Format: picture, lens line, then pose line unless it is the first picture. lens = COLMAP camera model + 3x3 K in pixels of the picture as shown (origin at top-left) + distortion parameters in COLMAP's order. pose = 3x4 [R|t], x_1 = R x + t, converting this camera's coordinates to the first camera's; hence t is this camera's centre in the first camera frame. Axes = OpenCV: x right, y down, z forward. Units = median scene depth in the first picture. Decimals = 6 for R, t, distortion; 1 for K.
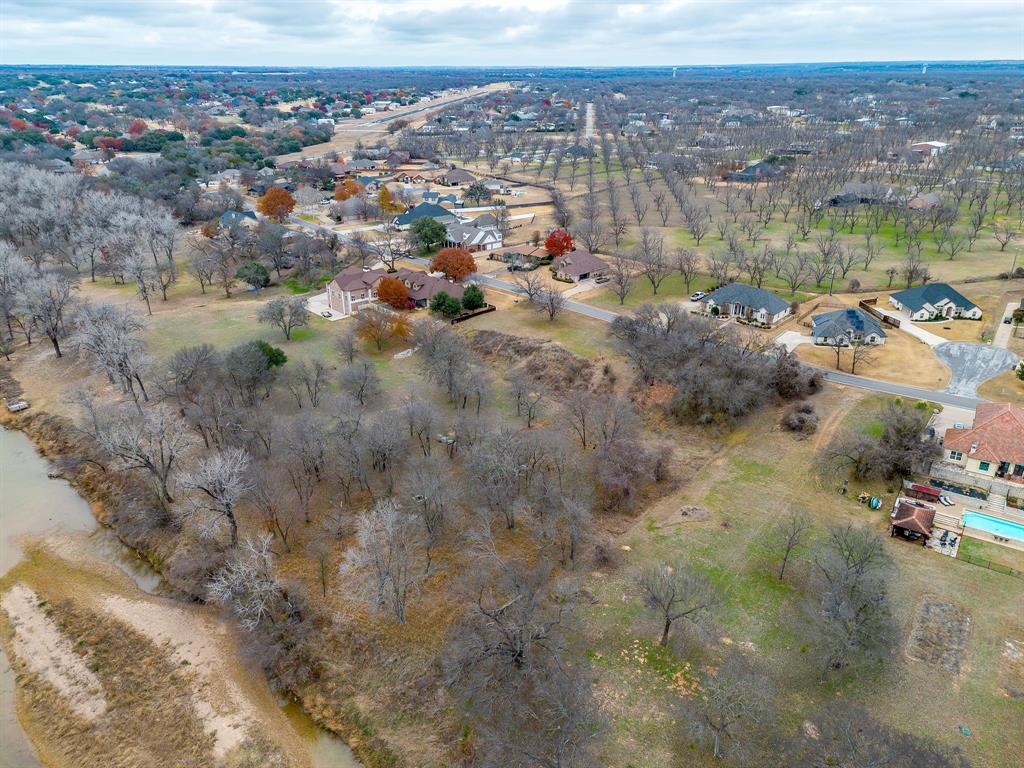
lens RADIAL K [[718.0, 0, 496.3], [0, 718.0, 384.4], [0, 0, 1]] dist [0.099176, -0.071778]
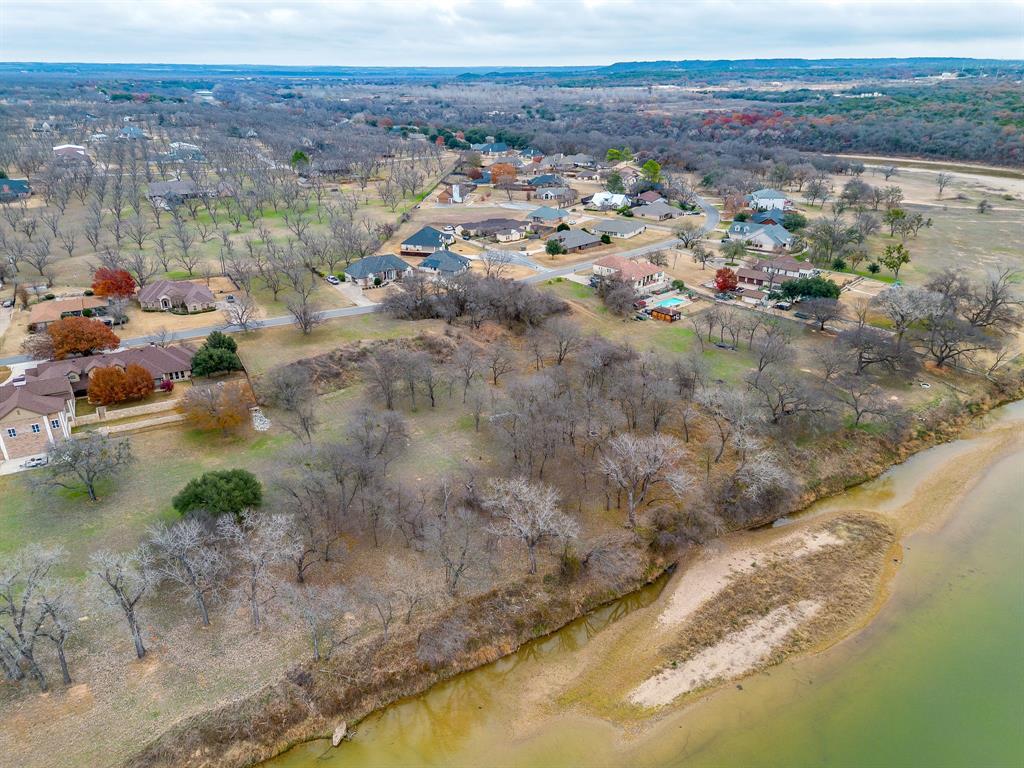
lens RADIAL K [[726.6, 0, 484.4], [0, 726.6, 382.1], [0, 0, 1]] dist [0.088796, -0.067878]
pose [[0.253383, -0.378687, 0.890165, -1.281878], [0.386547, 0.883173, 0.265683, -0.335118], [-0.886780, 0.276771, 0.370161, 0.719354]]
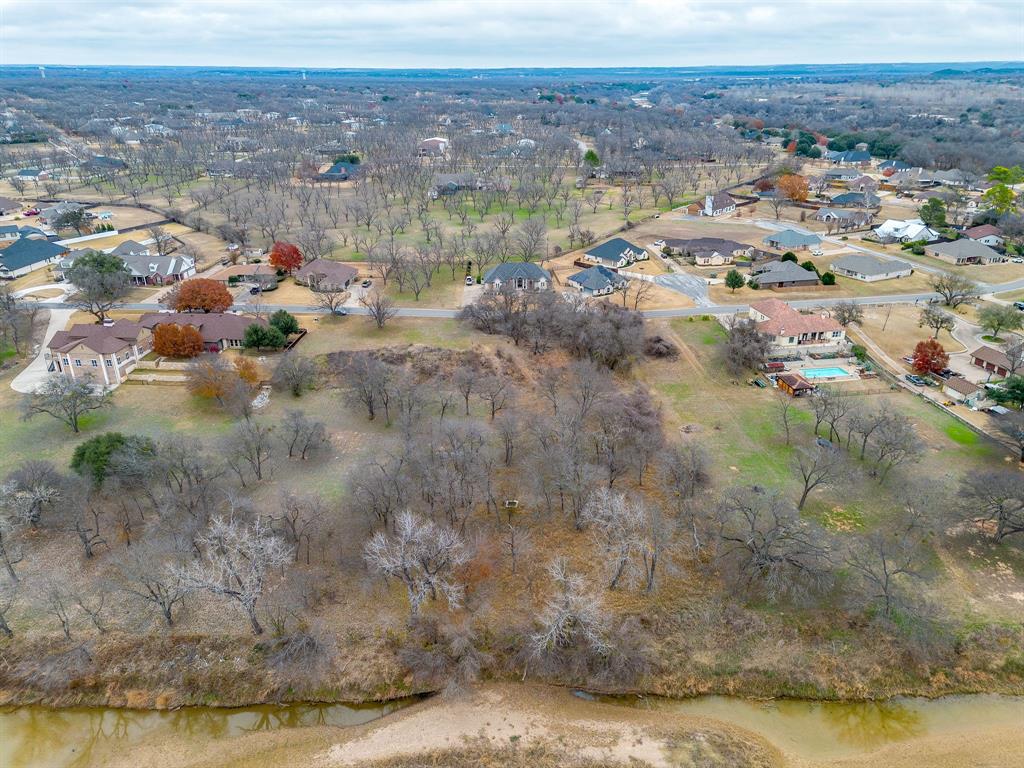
lens RADIAL K [[718.0, 0, 496.3], [0, 718.0, 384.4], [0, 0, 1]] dist [0.099176, -0.071778]
pose [[0.732758, -0.269221, 0.624968, -0.740913], [0.271599, 0.957794, 0.094152, -0.107033], [-0.623939, 0.100750, 0.774951, 0.230876]]
